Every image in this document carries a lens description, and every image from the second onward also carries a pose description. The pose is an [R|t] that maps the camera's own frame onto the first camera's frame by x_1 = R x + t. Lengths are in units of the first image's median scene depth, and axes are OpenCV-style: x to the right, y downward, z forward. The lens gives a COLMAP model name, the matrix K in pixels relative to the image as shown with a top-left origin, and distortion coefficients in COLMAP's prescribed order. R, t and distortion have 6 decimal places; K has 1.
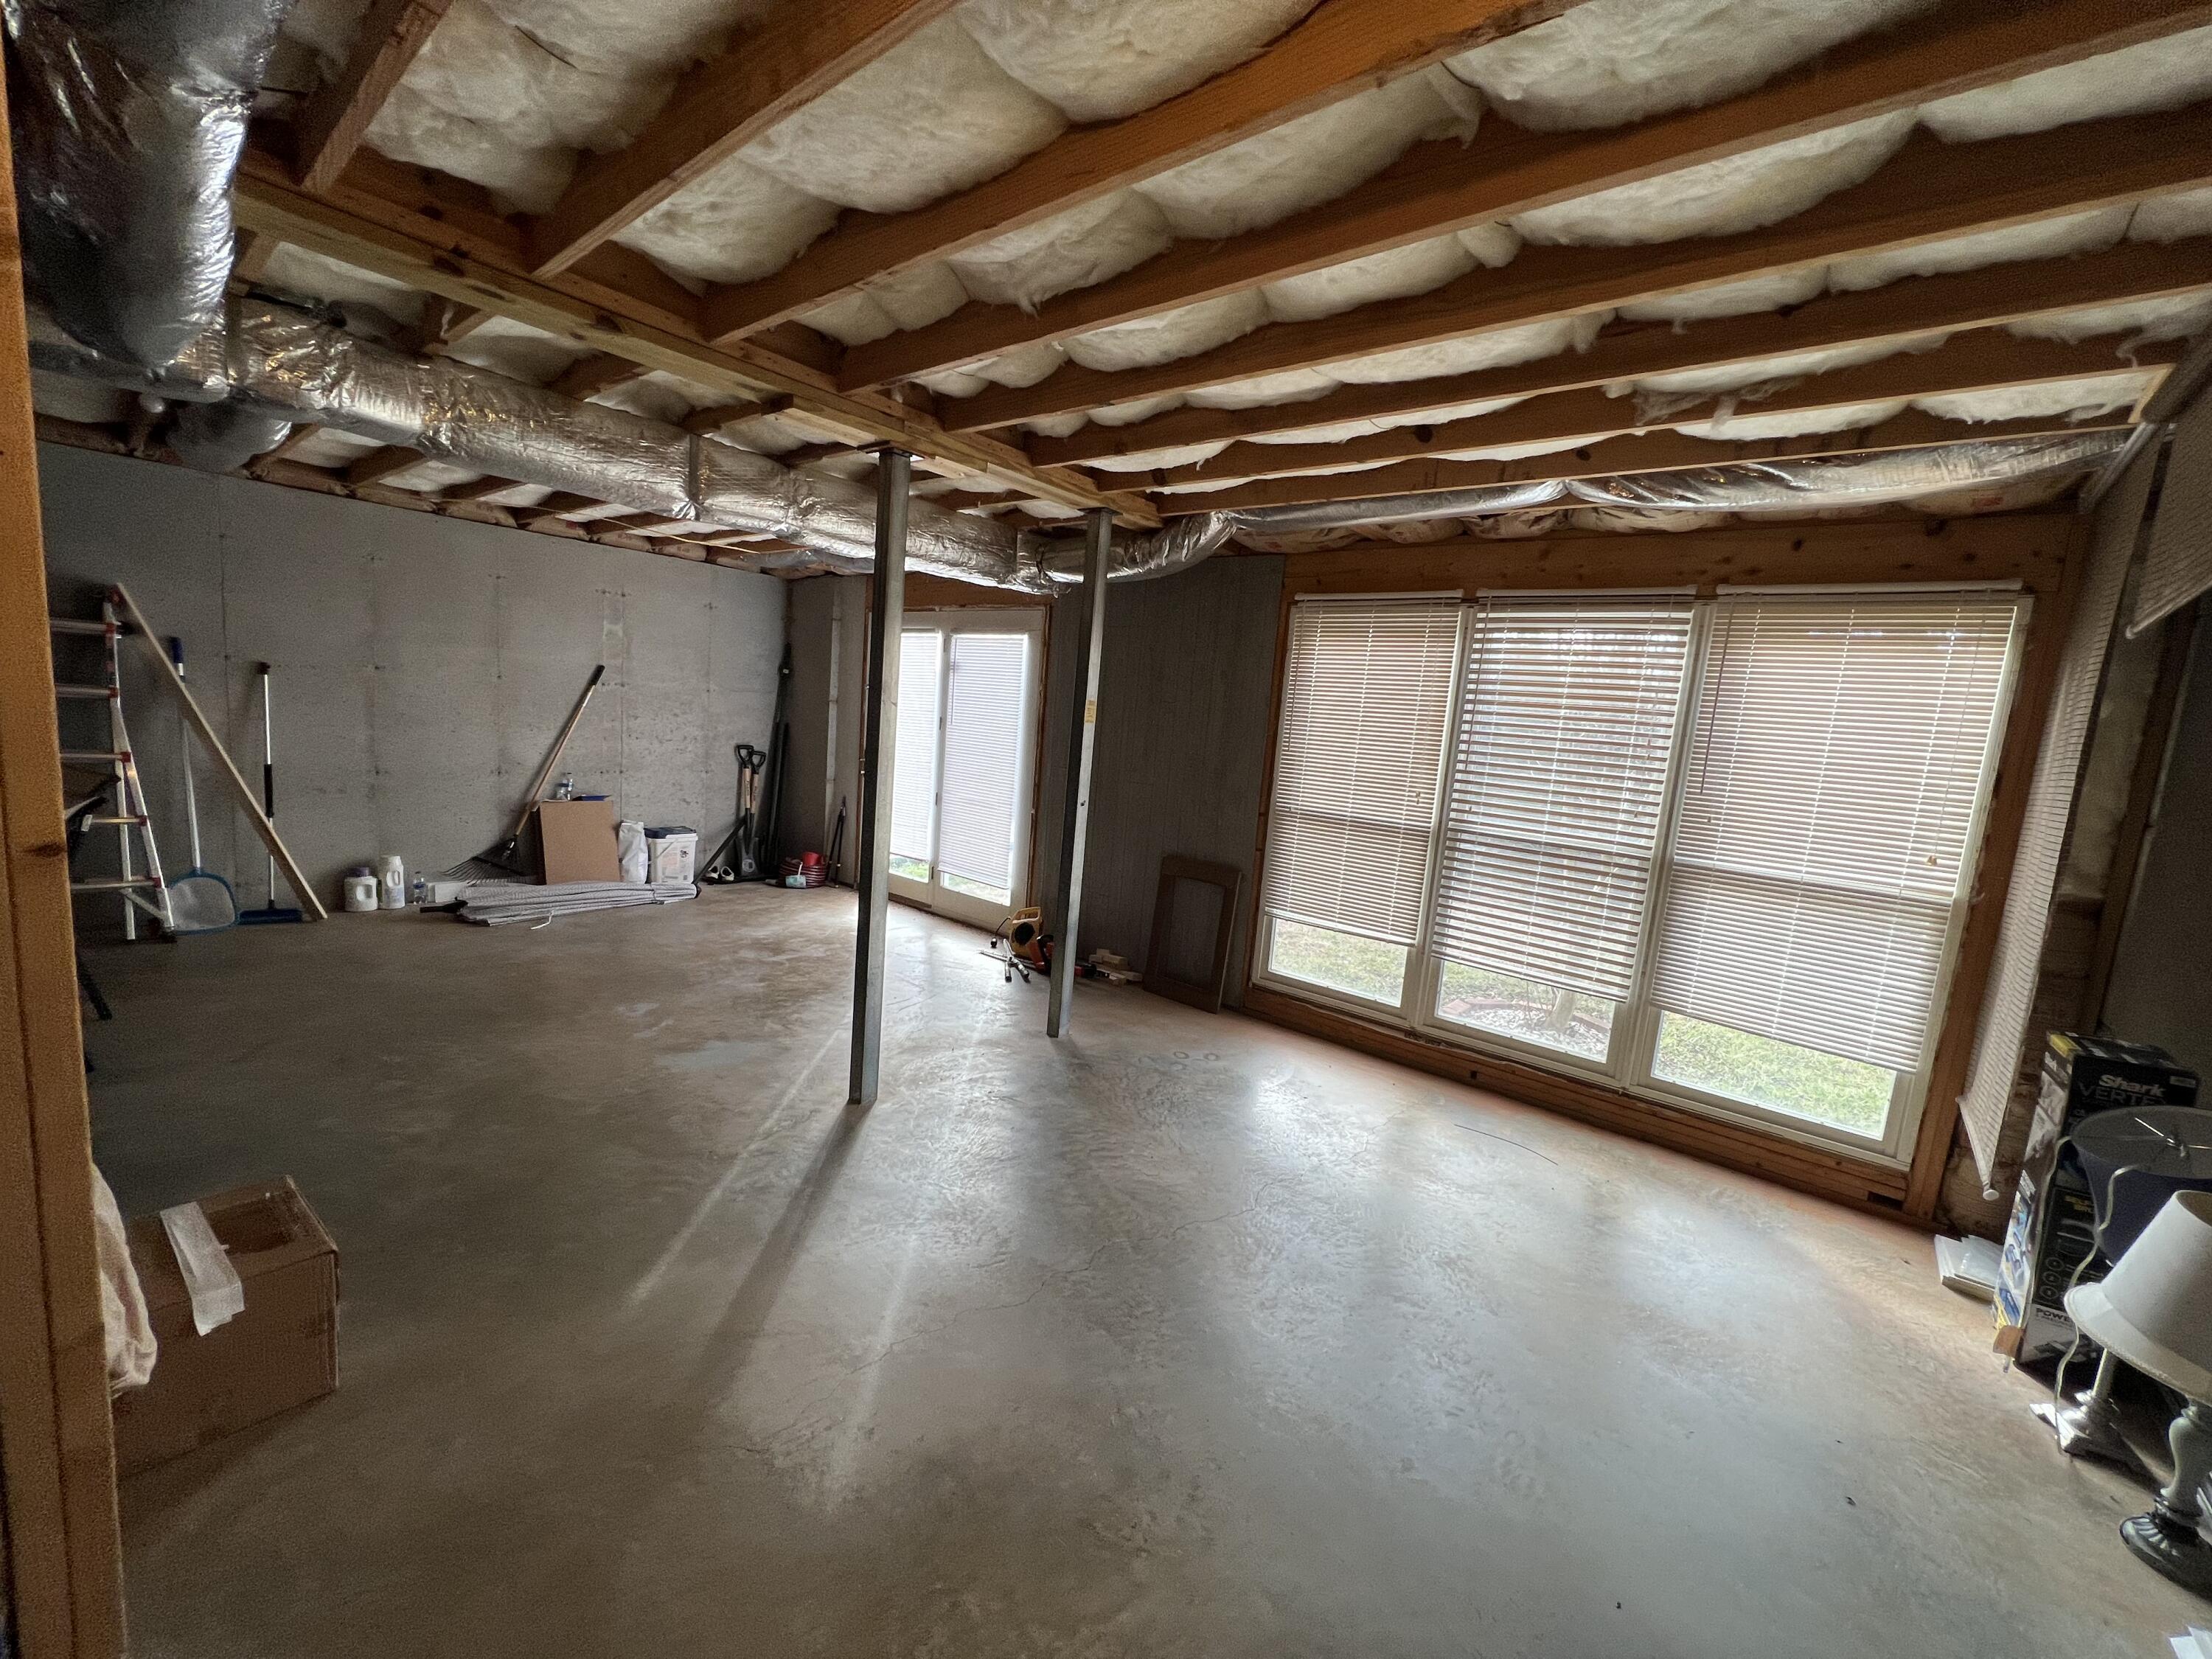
lens RADIAL K [[882.4, 0, 1109.9], [0, 882.4, 833.4], [0, 0, 1]] dist [-0.001809, 0.000929]
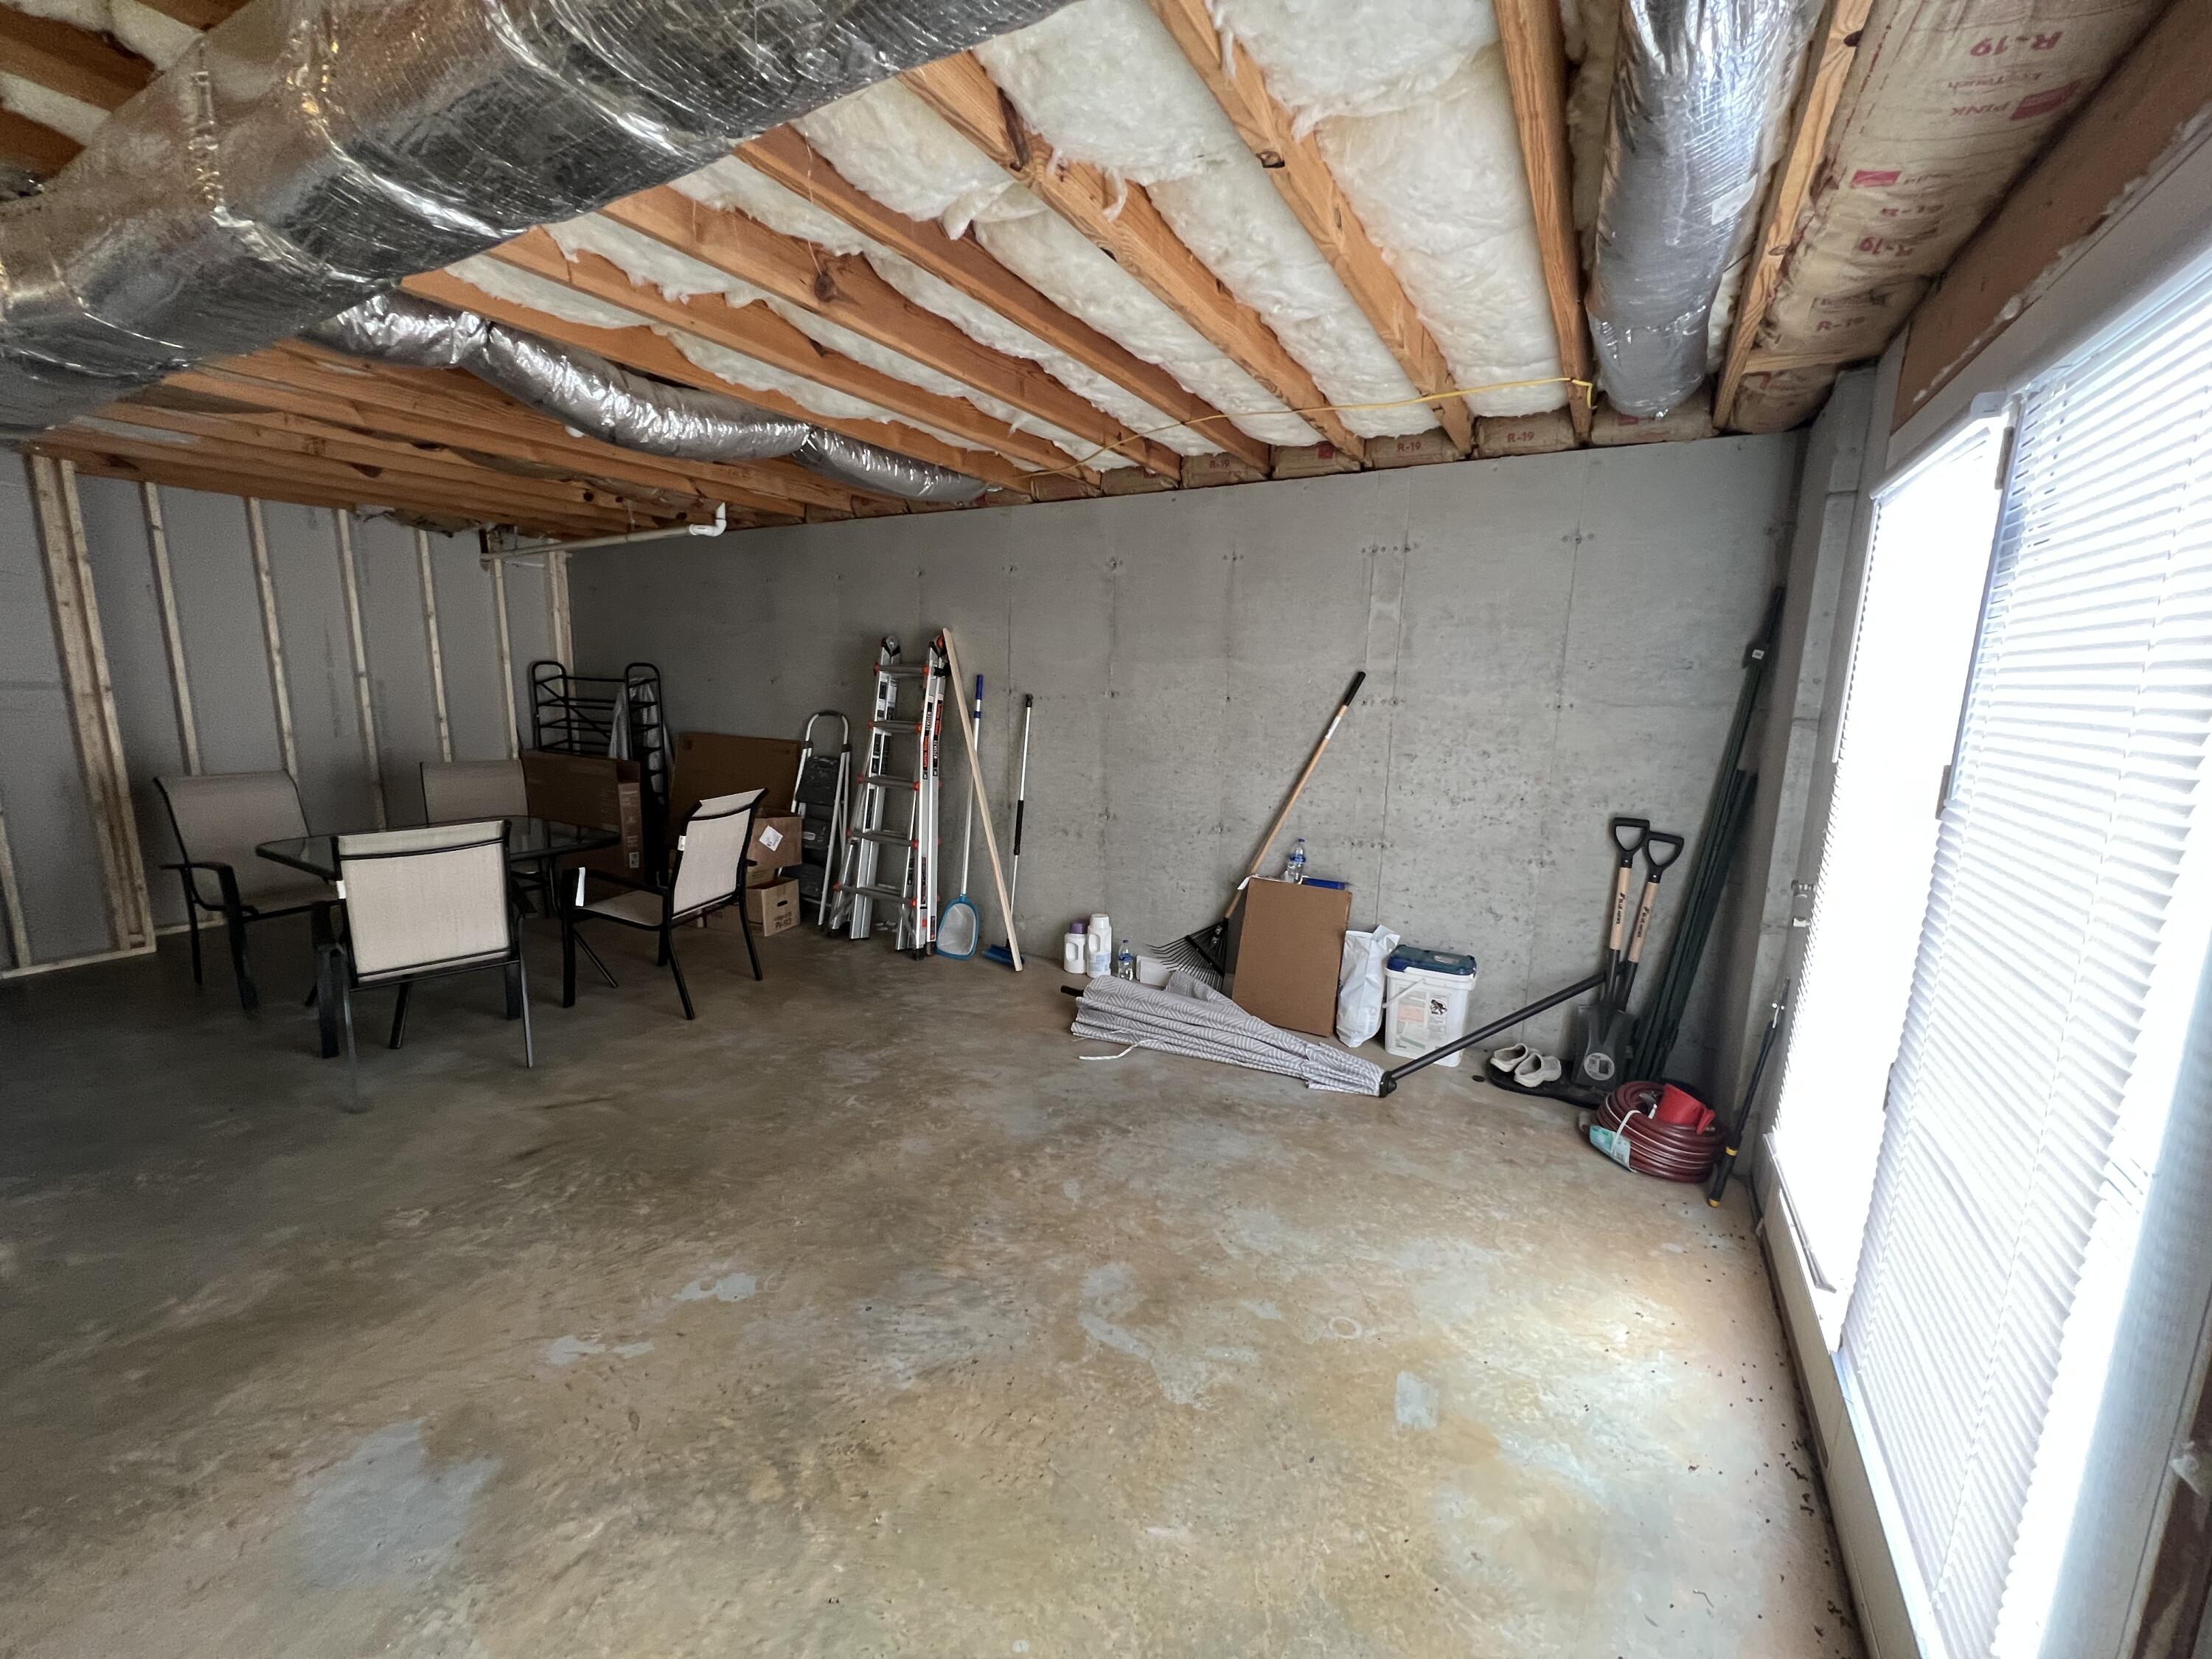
lens RADIAL K [[882.4, 0, 1109.9], [0, 882.4, 833.4], [0, 0, 1]] dist [-0.001809, 0.000929]
pose [[0.165374, 0.093842, -0.981756, 0.010323], [-0.139353, 0.987699, 0.070936, -0.115470], [0.976336, 0.125080, 0.176417, 0.857271]]
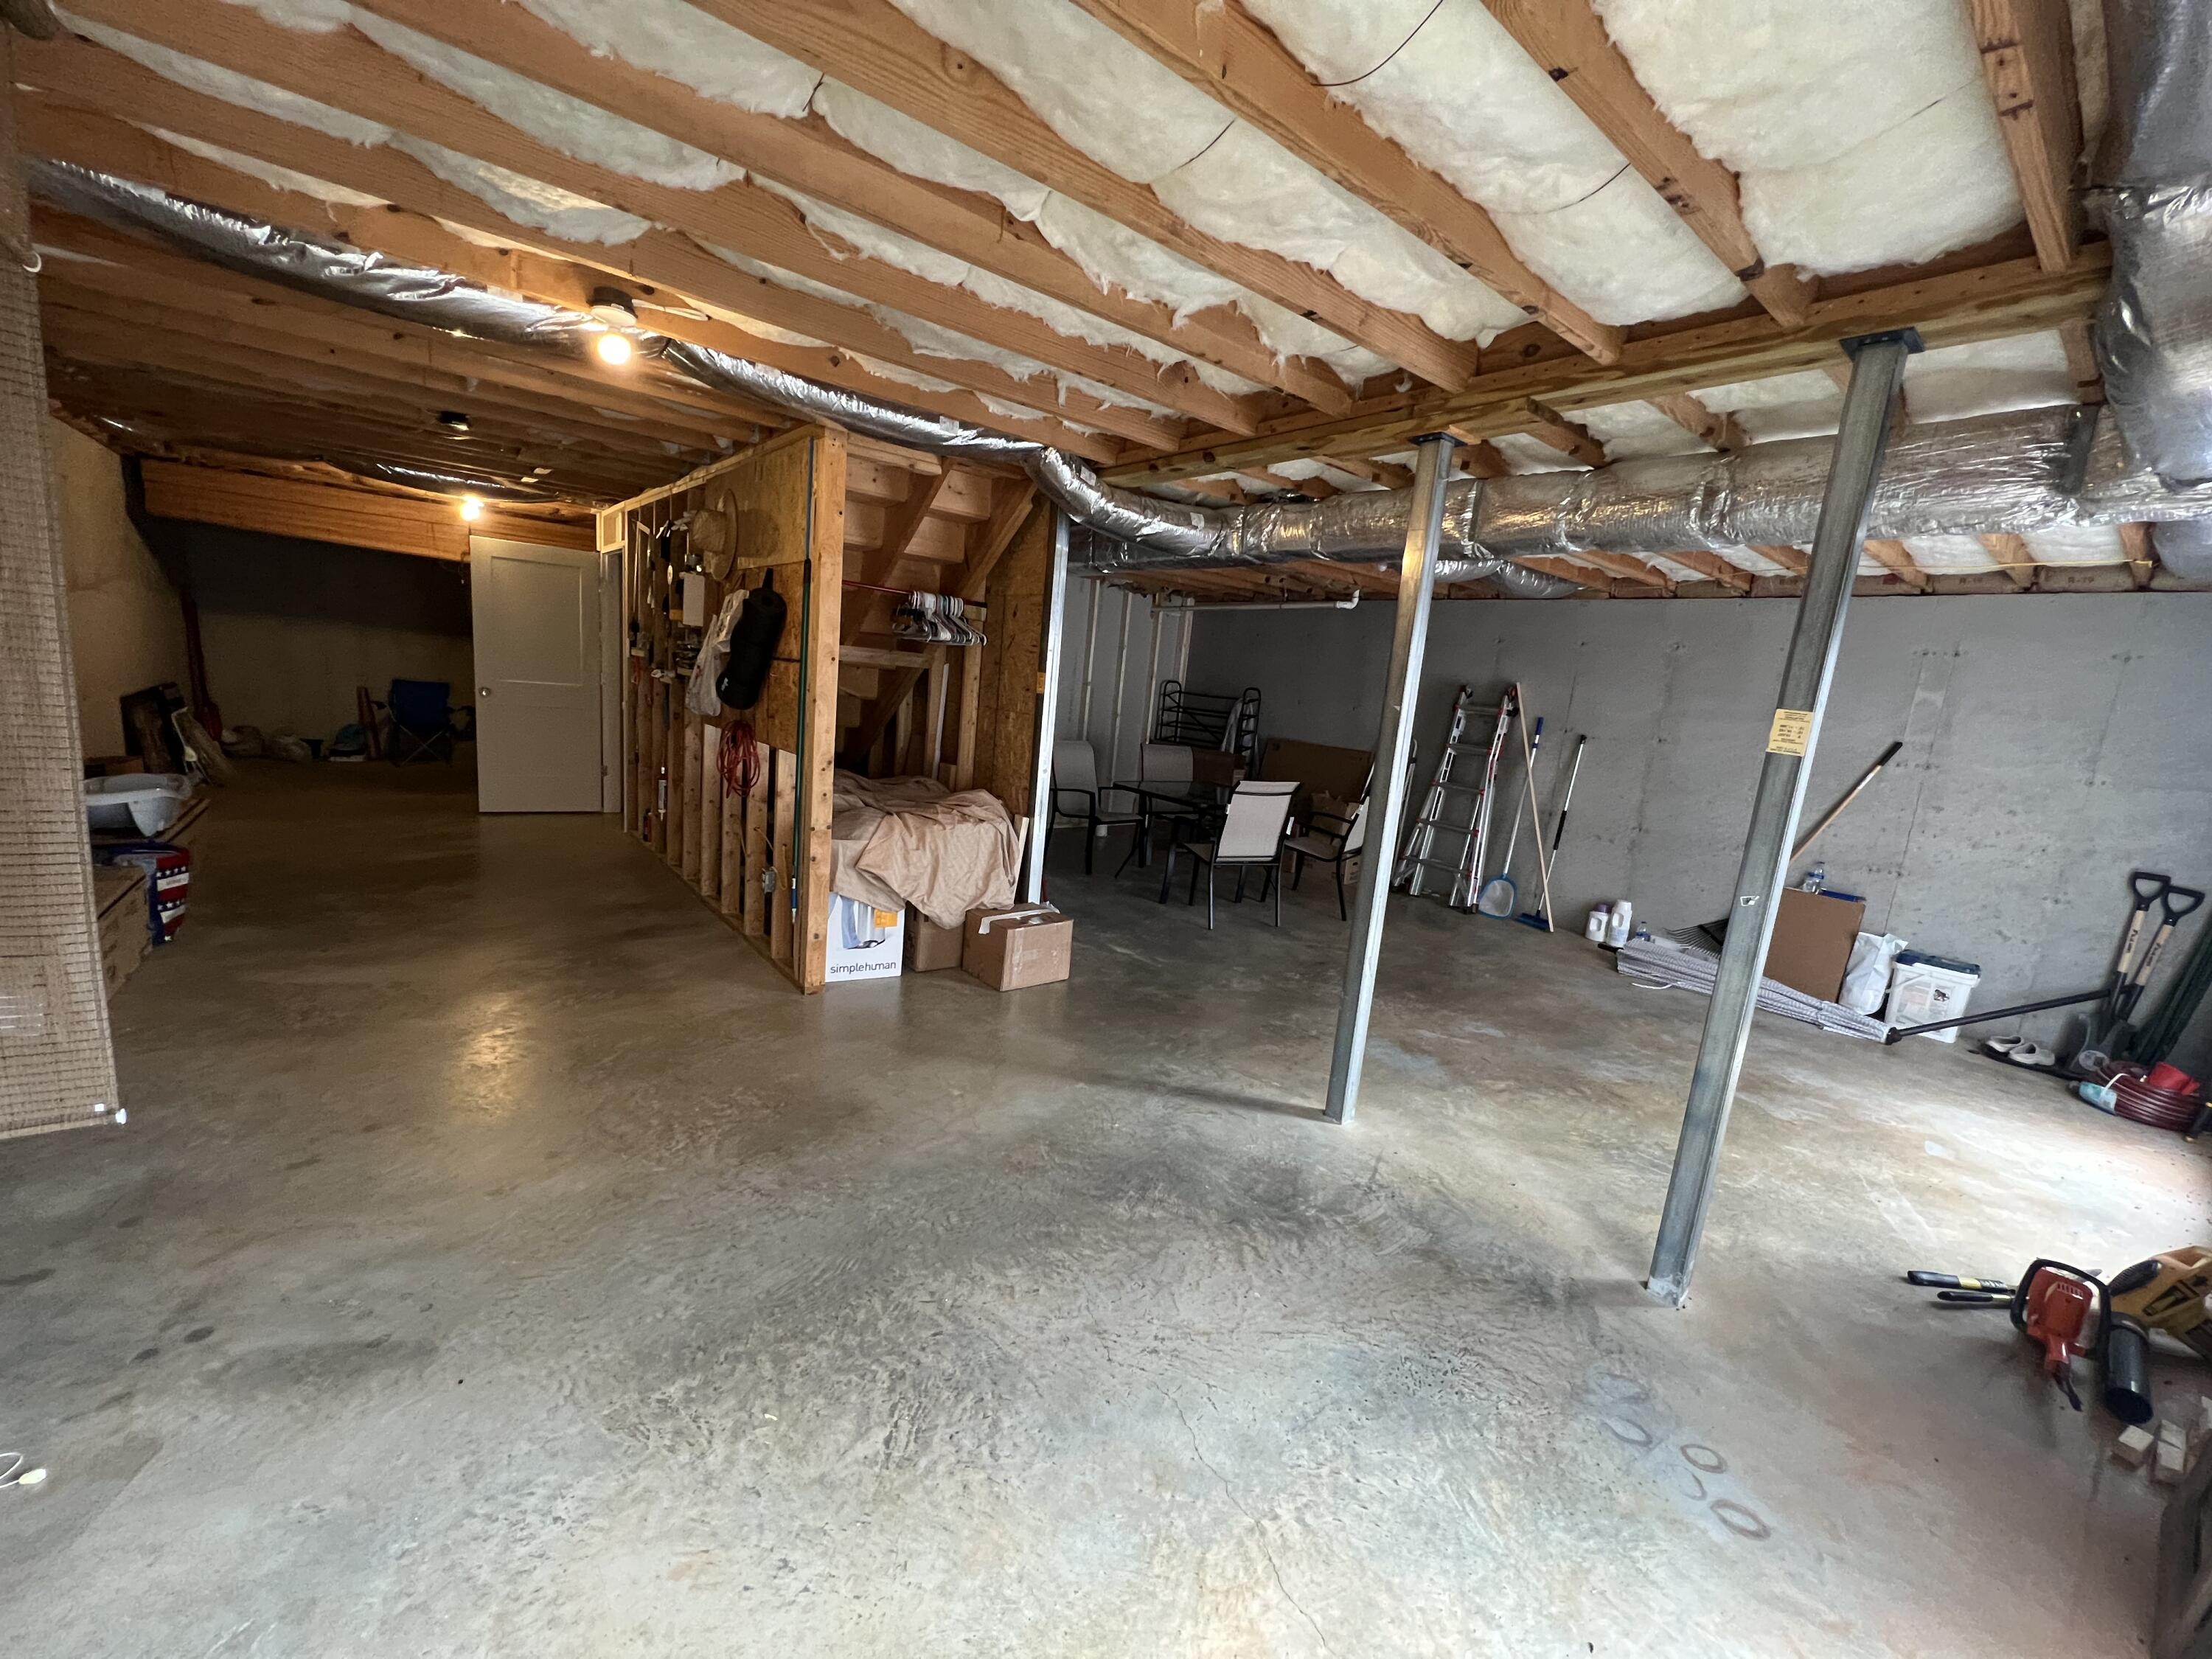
lens RADIAL K [[882.4, 0, 1109.9], [0, 882.4, 833.4], [0, 0, 1]] dist [-0.001809, 0.000929]
pose [[-0.195005, 0.068757, -0.978389, 0.440678], [-0.237937, 0.964425, 0.115200, -0.033140], [0.951504, 0.255260, -0.171708, 0.540002]]
